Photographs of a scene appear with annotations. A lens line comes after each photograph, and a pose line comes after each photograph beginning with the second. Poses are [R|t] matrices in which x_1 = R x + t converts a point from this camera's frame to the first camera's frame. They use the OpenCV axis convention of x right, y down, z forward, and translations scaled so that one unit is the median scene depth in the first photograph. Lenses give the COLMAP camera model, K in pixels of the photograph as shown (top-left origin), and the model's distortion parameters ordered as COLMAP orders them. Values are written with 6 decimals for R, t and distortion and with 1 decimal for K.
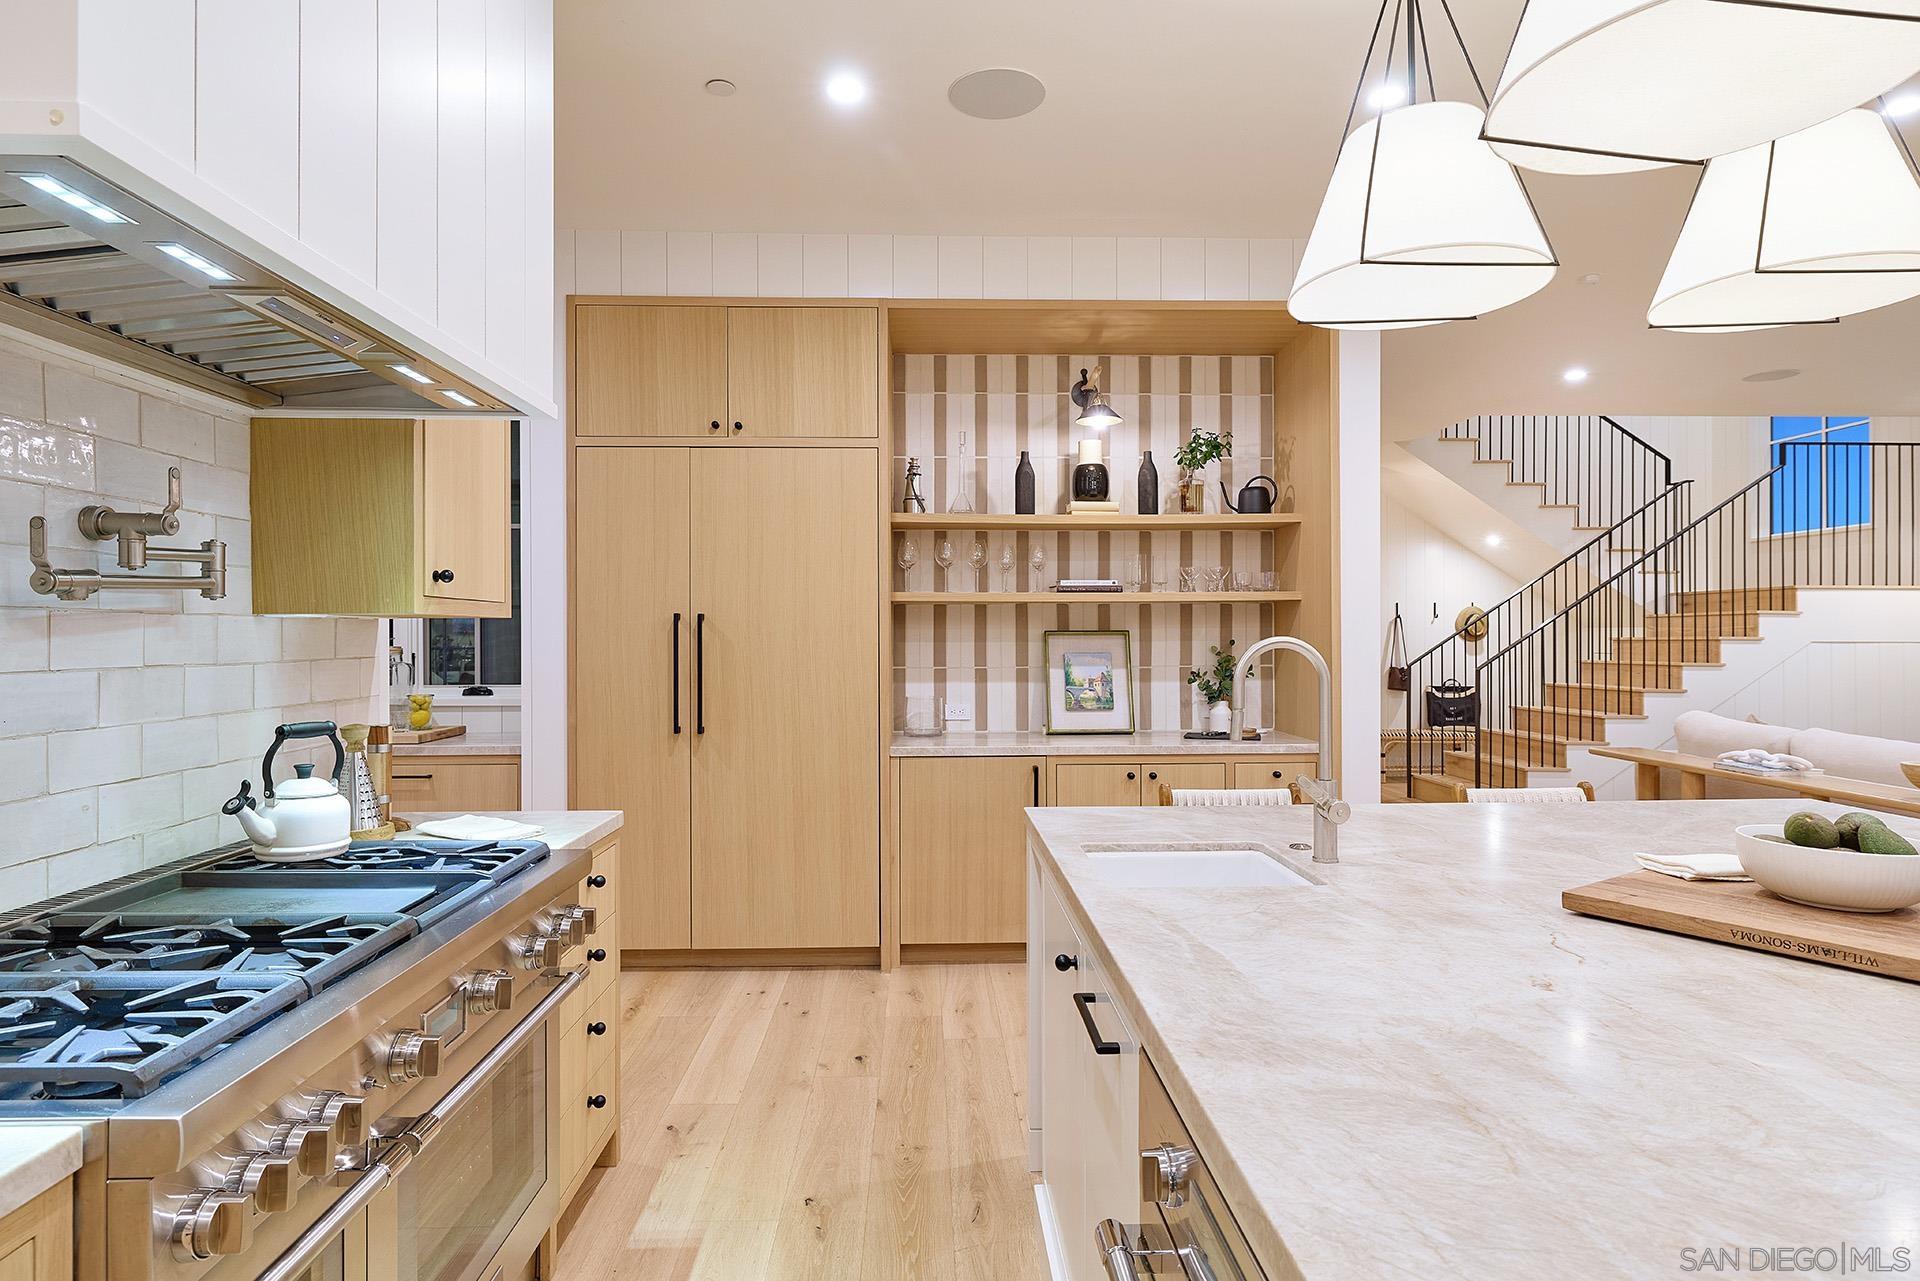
lens RADIAL K [[1020.4, 0, 948.2], [0, 1020.4, 636.3], [0, 0, 1]] dist [-0.000567, -0.000292]
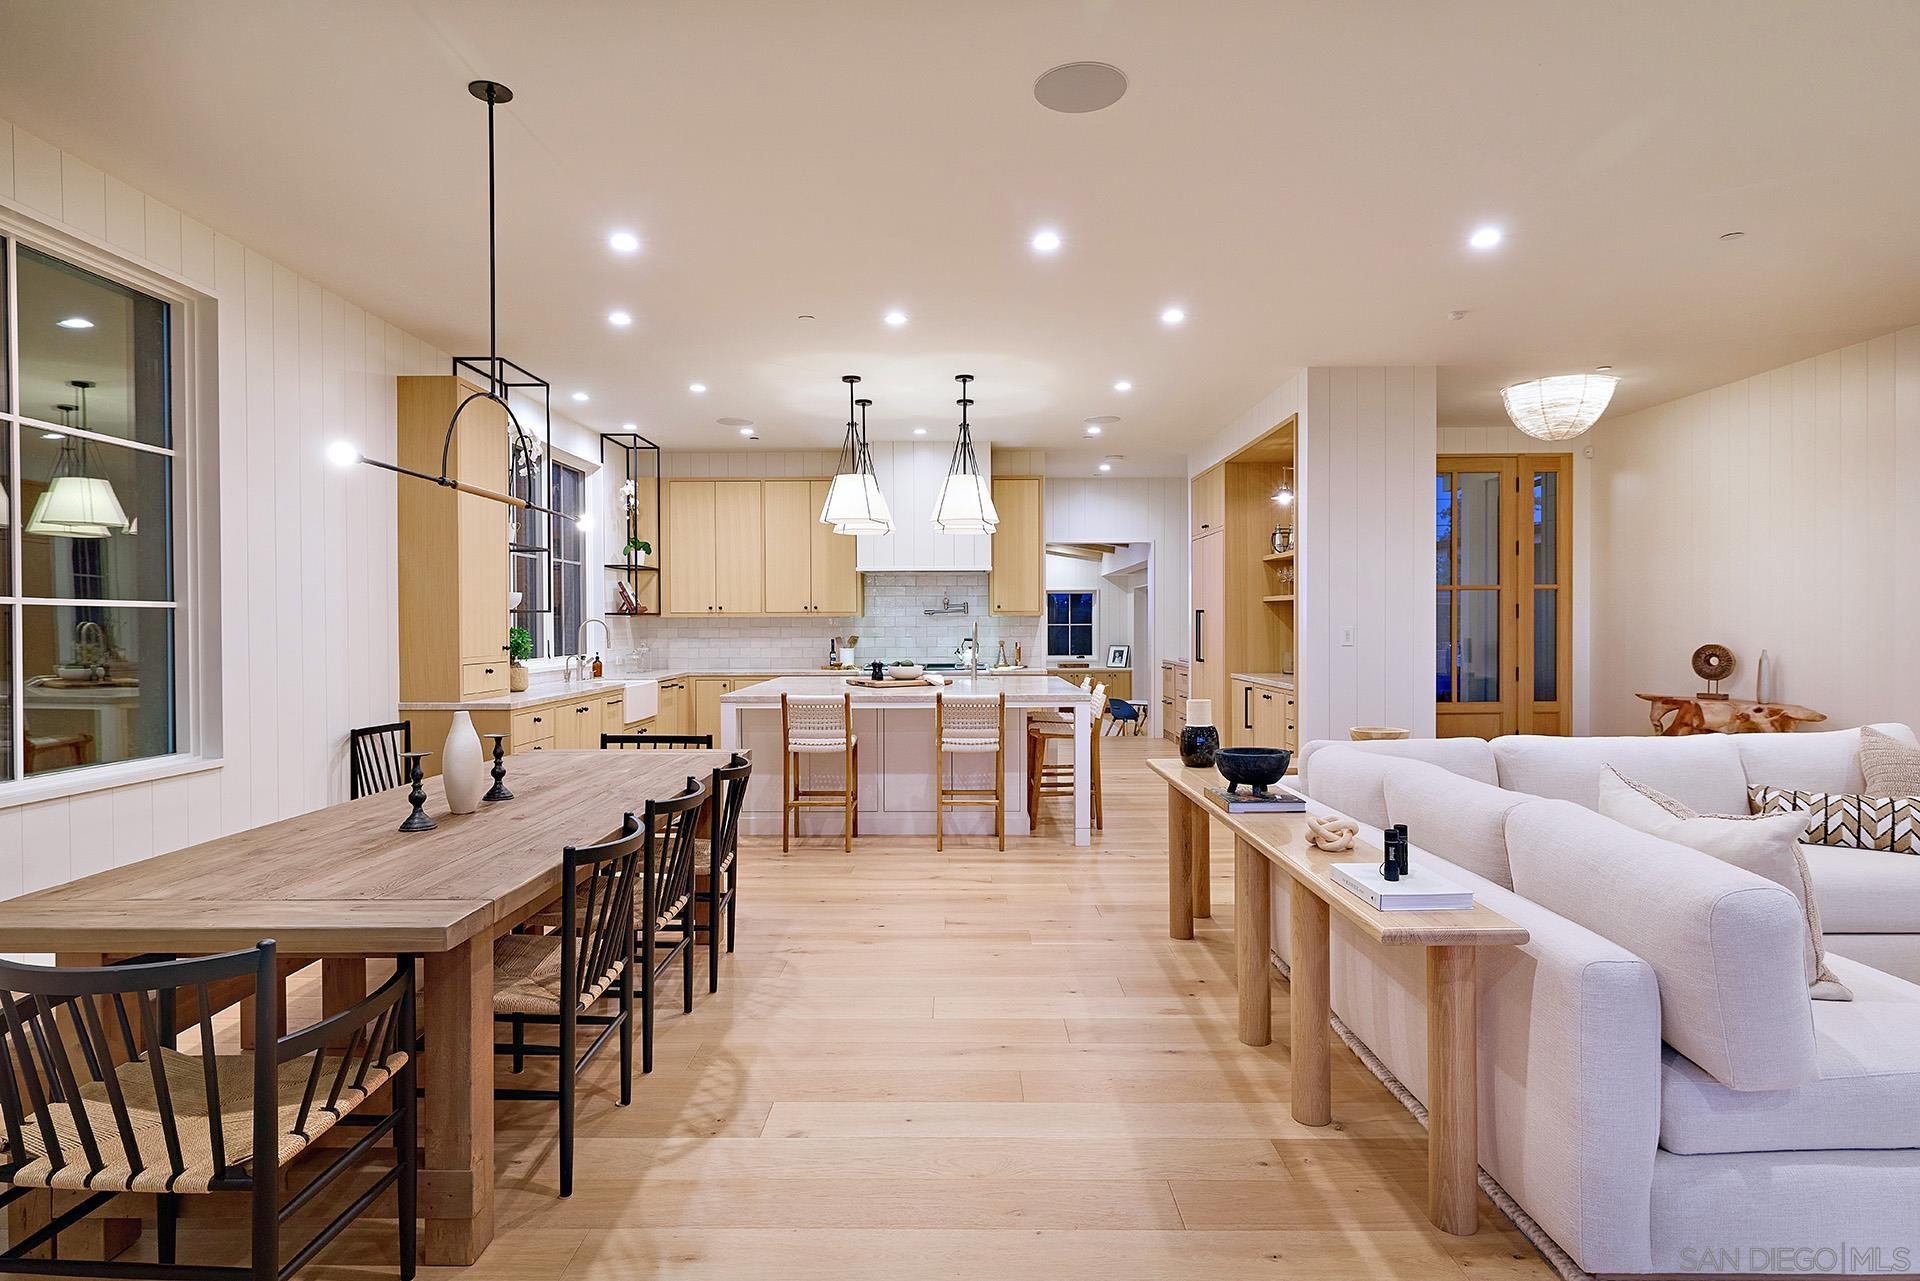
lens RADIAL K [[1023.7, 0, 962.7], [0, 1023.7, 633.9], [0, 0, 1]] dist [0.001427, 0.000796]
pose [[-0.037381, 0.015262, -0.999185, 1.837024], [0.006580, 0.999865, 0.015027, -0.005075], [0.999279, -0.006013, -0.037477, 0.484096]]
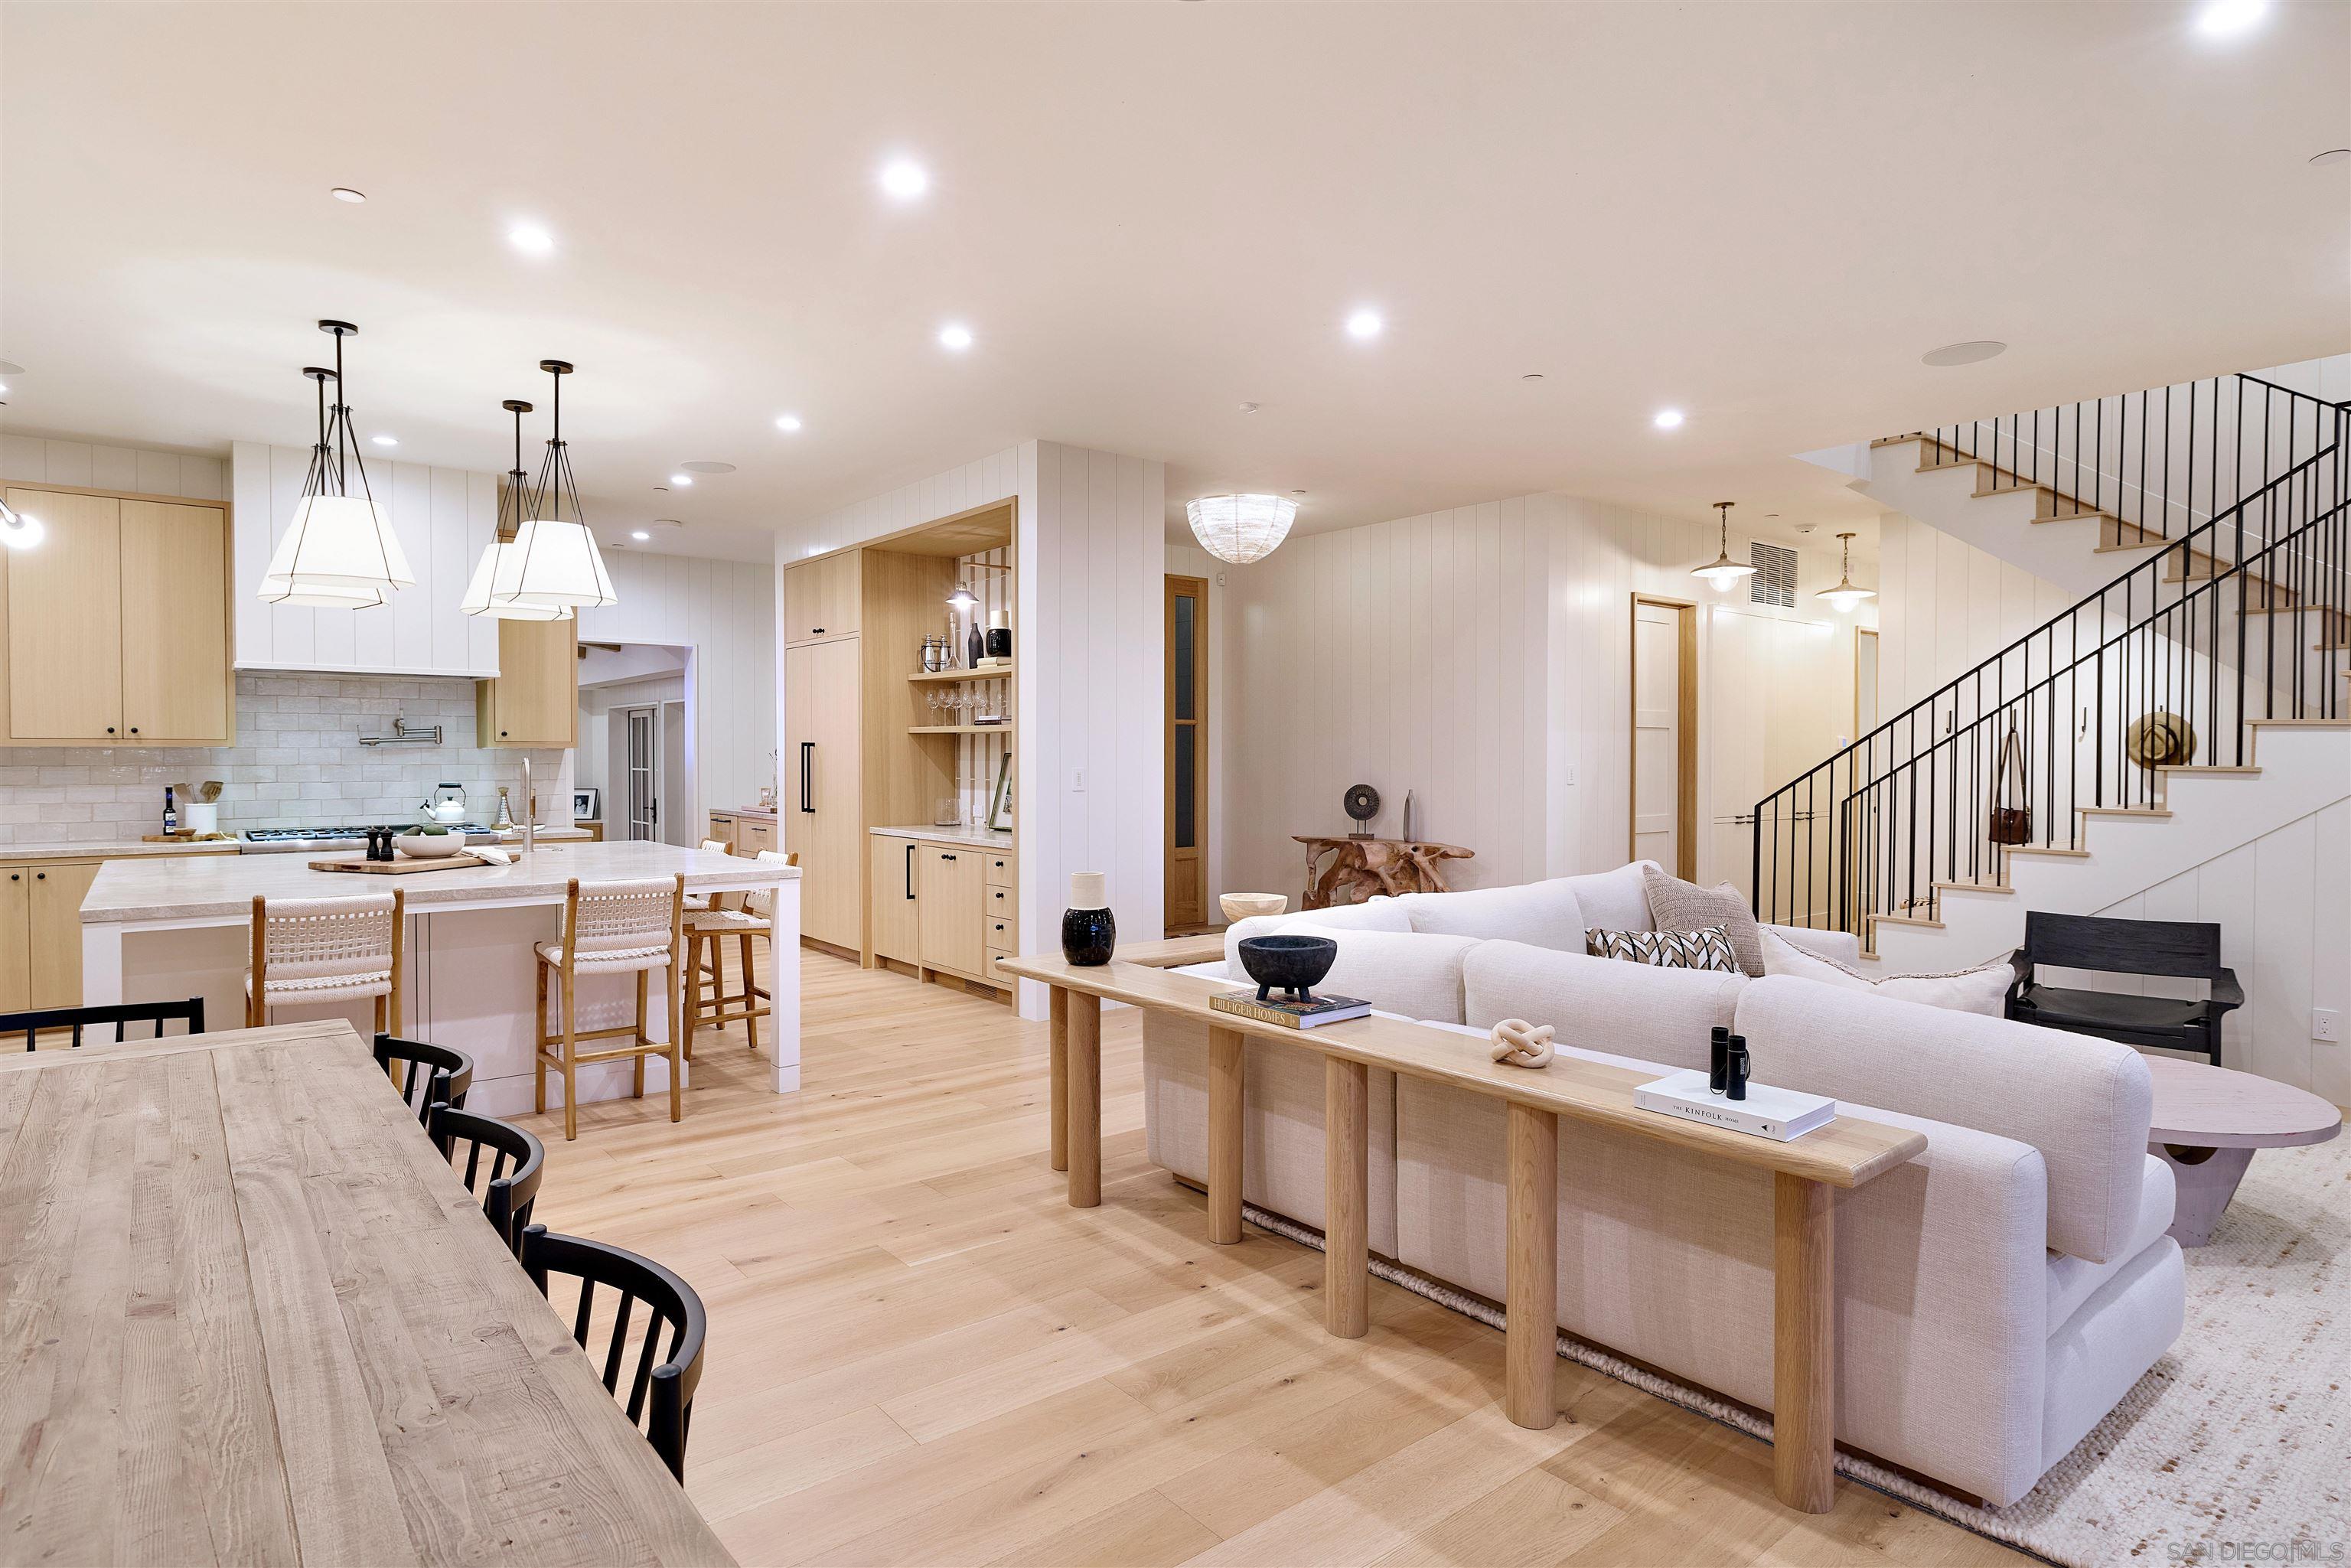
lens RADIAL K [[1249.5, 0, 1161.1], [0, 1249.5, 778.9], [0, 0, 1]] dist [-0.000567, -0.000292]
pose [[0.596712, 0.021305, -0.802173, 1.578400], [-0.002459, 0.999691, 0.024721, -0.012400], [0.802452, -0.012779, 0.596580, 0.196545]]
